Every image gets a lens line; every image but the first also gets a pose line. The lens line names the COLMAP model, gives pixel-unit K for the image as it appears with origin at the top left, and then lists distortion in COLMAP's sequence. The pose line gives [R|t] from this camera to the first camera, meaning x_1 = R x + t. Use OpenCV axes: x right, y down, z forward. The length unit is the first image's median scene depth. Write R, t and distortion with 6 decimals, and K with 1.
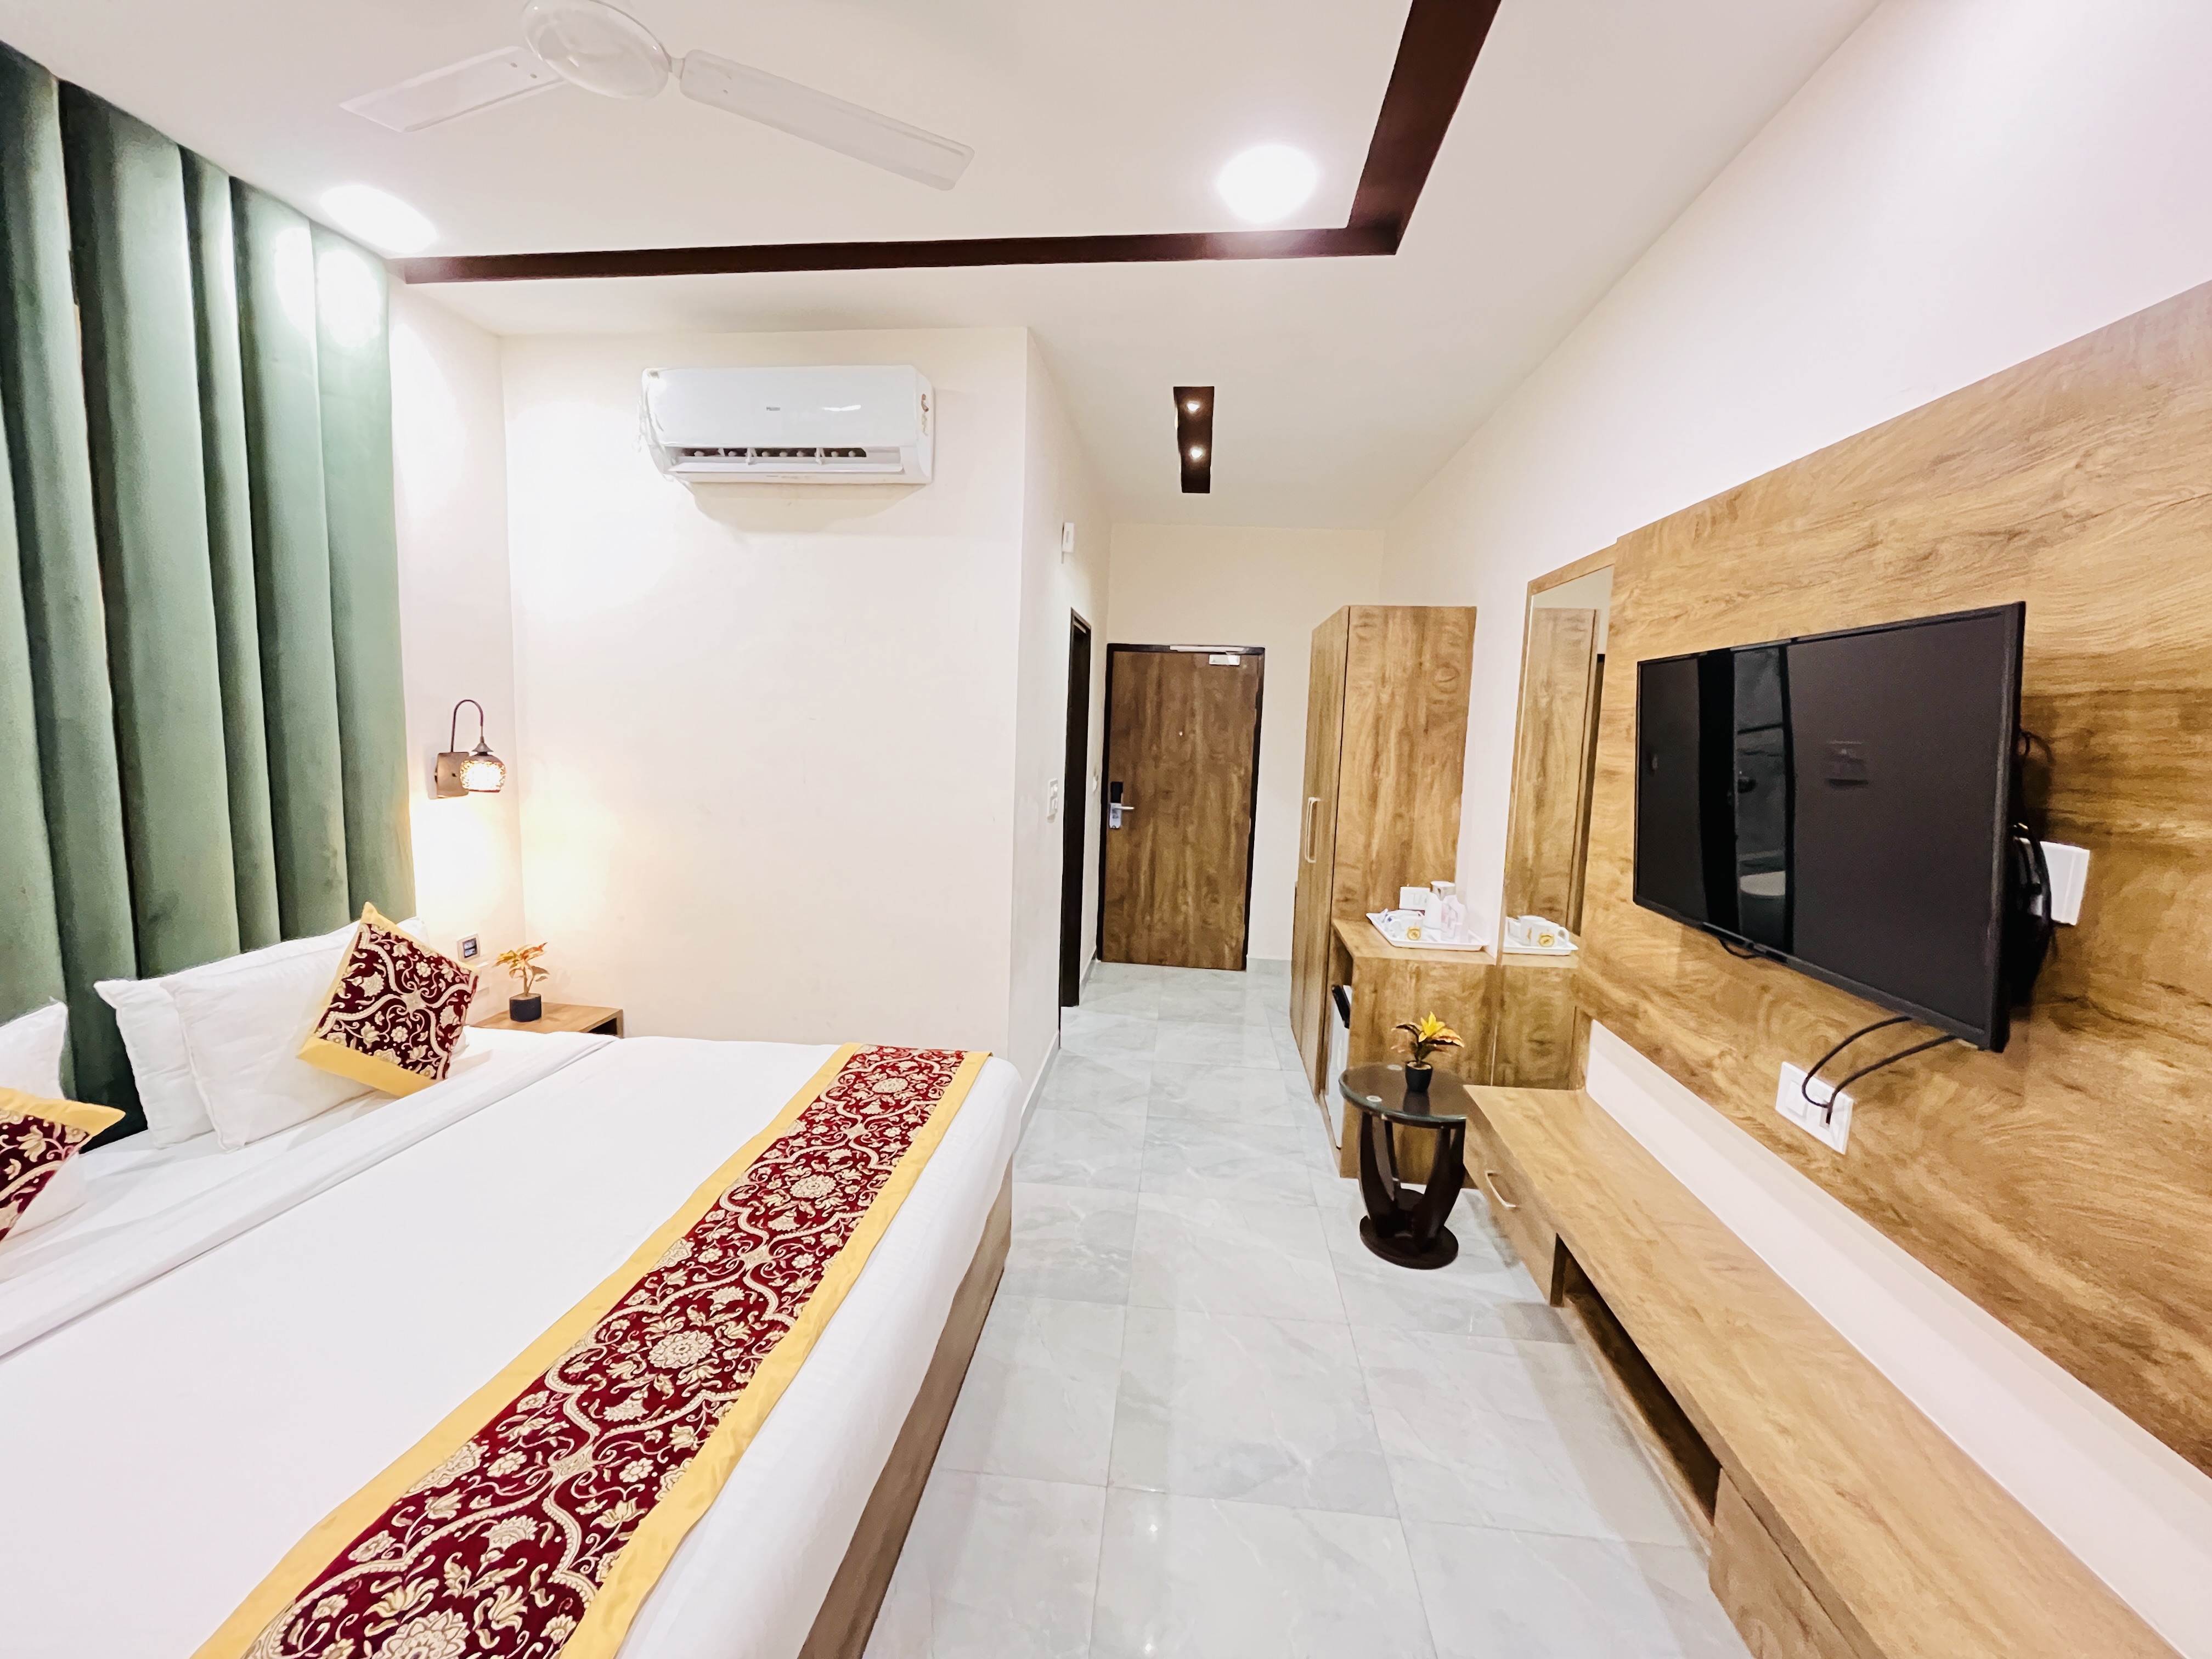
lens RADIAL K [[900.1, 0, 1106.0], [0, 900.1, 829.5], [0, 0, 1]] dist [-0.004249, -0.000352]
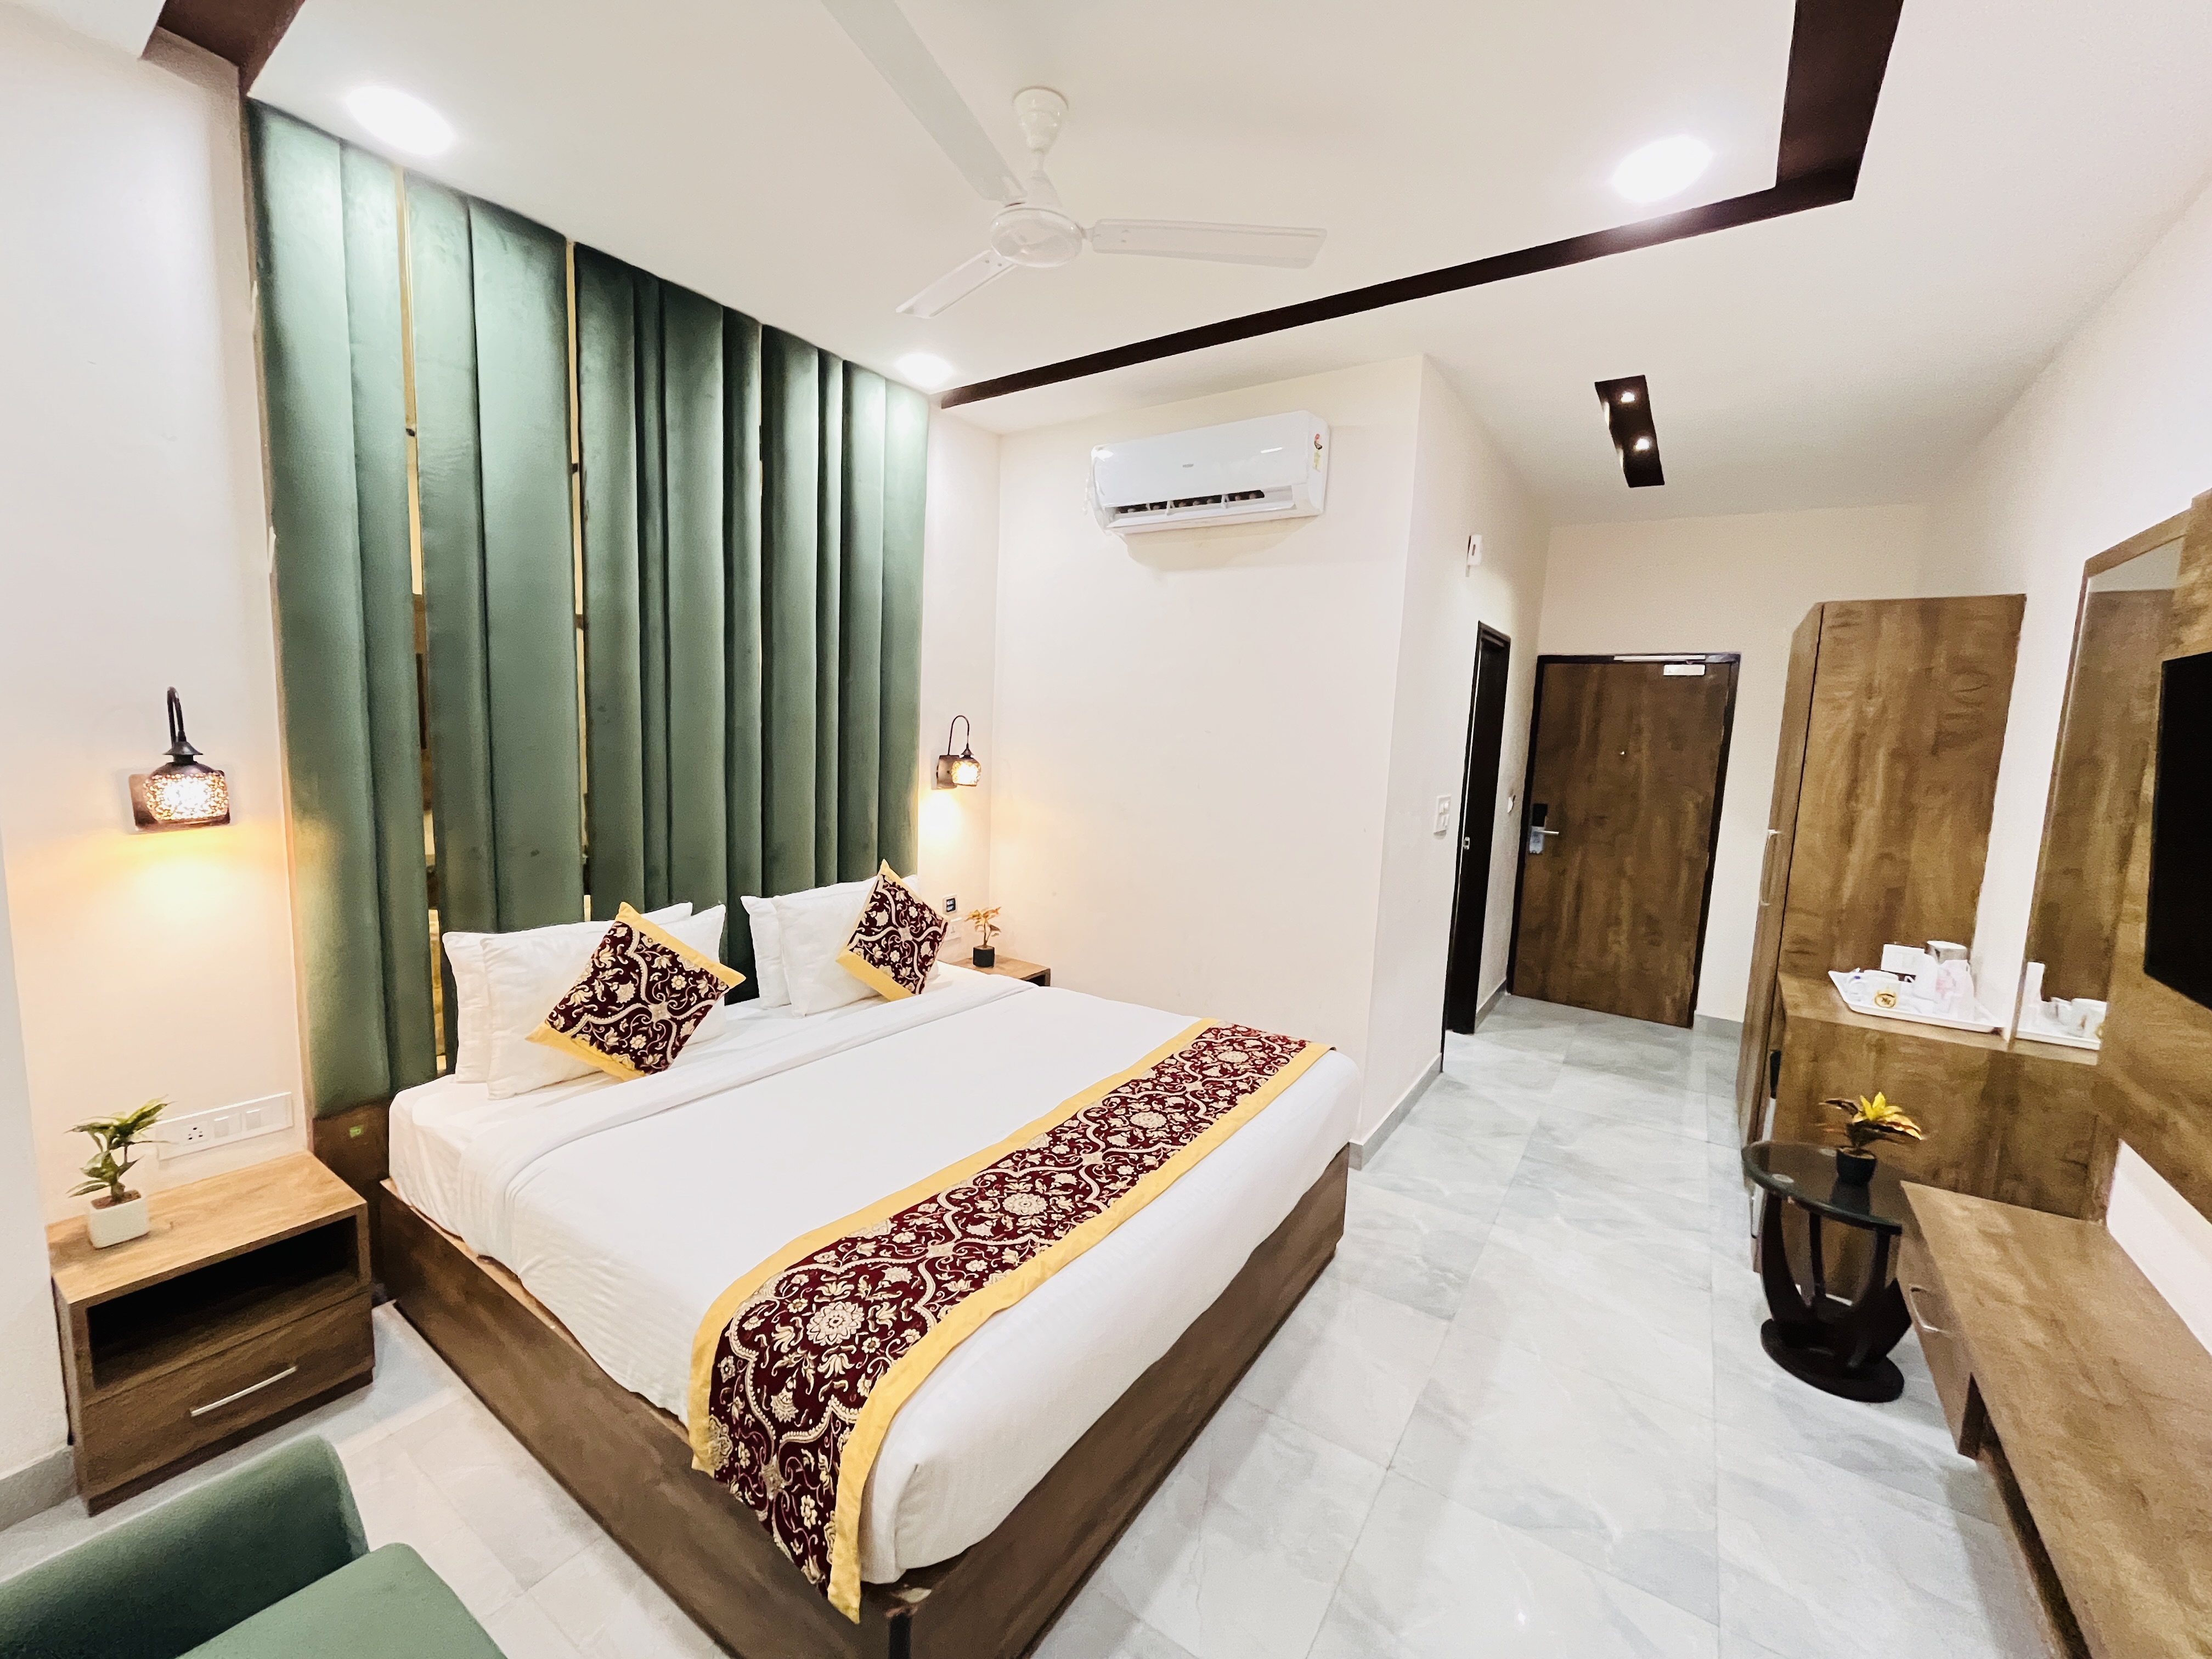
lens RADIAL K [[900.1, 0, 1106.0], [0, 900.1, 829.5], [0, 0, 1]] dist [-0.004249, -0.000352]
pose [[0.882948, 0.056672, -0.466039, 0.112214], [-0.065697, 0.997835, -0.003128, 0.013559], [0.464852, 0.033379, 0.884759, -0.068337]]
